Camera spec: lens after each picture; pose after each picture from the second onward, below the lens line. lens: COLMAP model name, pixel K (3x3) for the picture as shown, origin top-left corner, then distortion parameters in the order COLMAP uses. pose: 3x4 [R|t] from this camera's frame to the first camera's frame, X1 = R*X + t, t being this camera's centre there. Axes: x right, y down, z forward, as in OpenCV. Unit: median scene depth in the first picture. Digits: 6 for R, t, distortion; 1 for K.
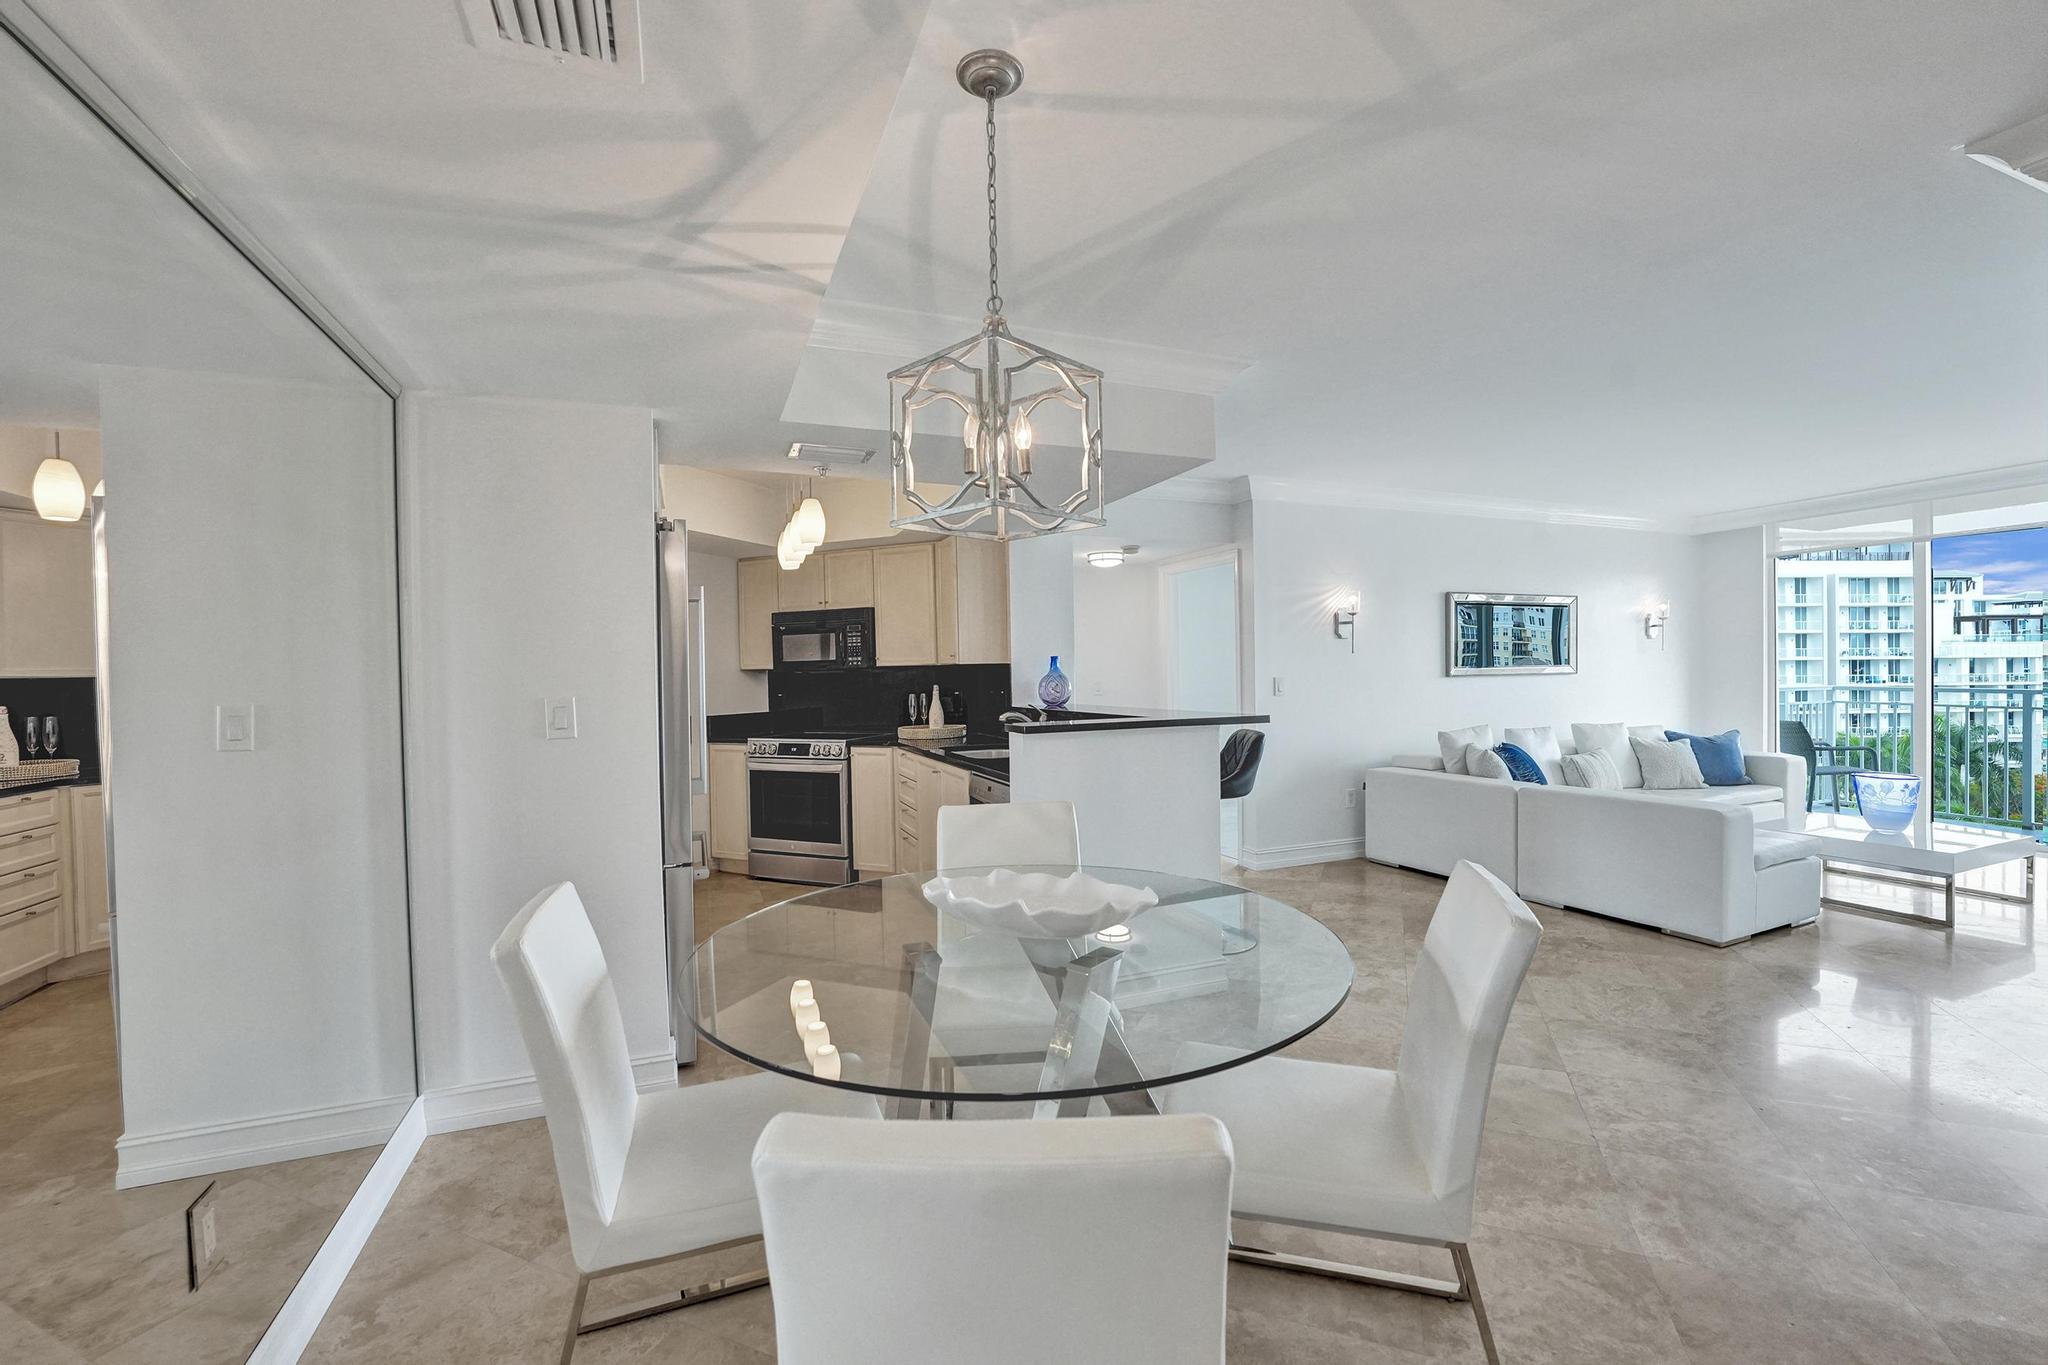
lens RADIAL K [[854.9, 0, 1009.3], [0, 854.9, 687.4], [0, 0, 1]] dist [-0.032178, 0.003257]
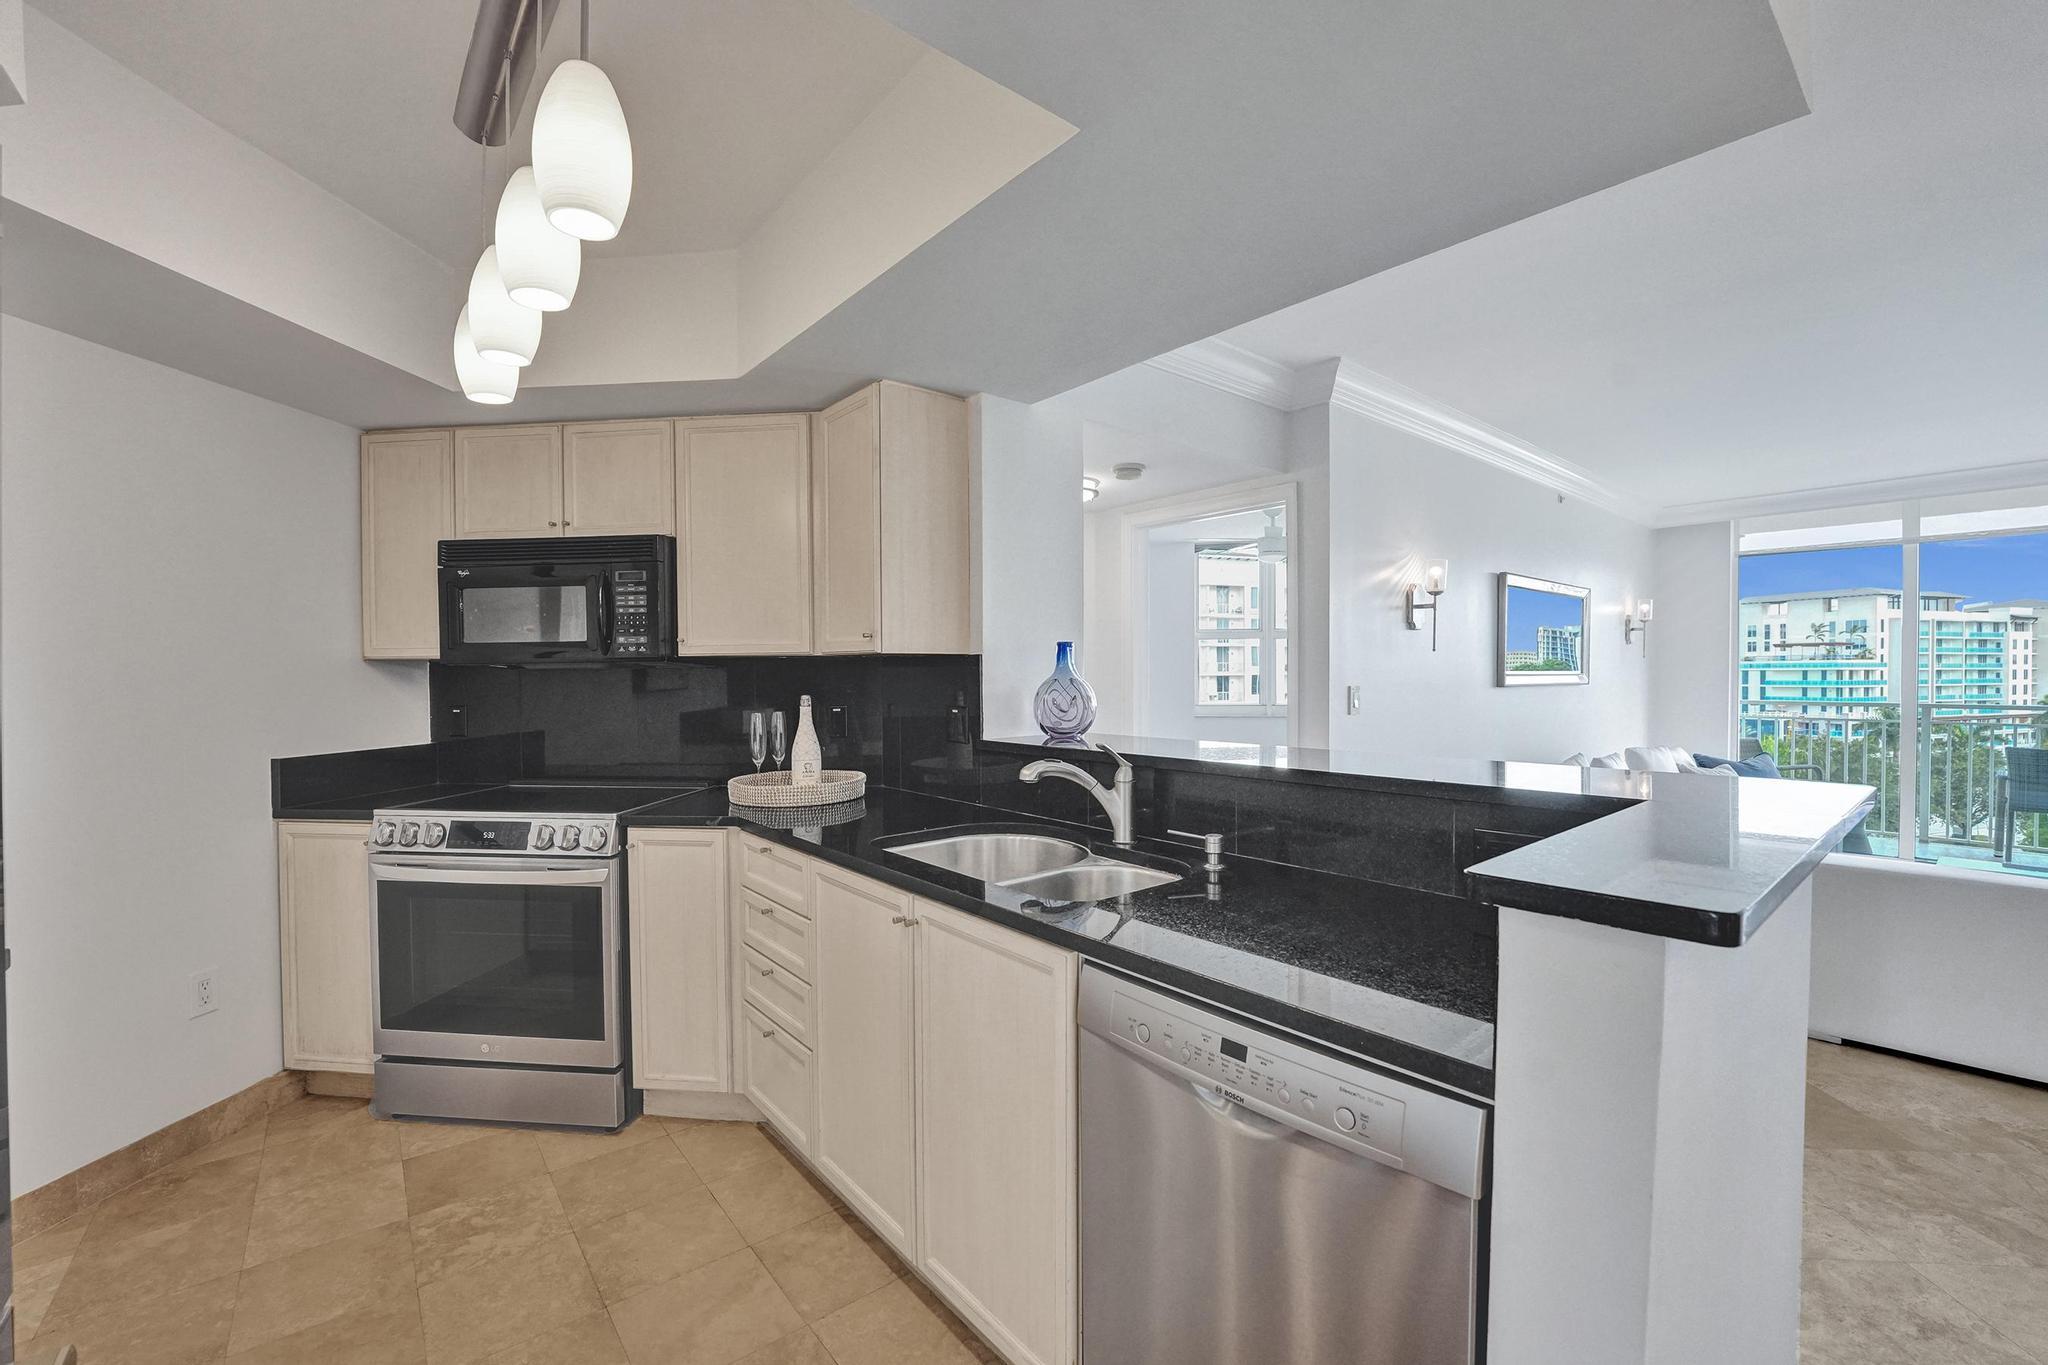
lens RADIAL K [[854.9, 0, 1023.9], [0, 854.9, 691.0], [0, 0, 1]] dist [-0.032178, 0.003257]
pose [[0.949041, 0.007278, 0.315068, -0.121077], [-0.007174, 0.999973, -0.001489, -0.005274], [-0.315070, -0.000847, 0.949068, 0.472553]]
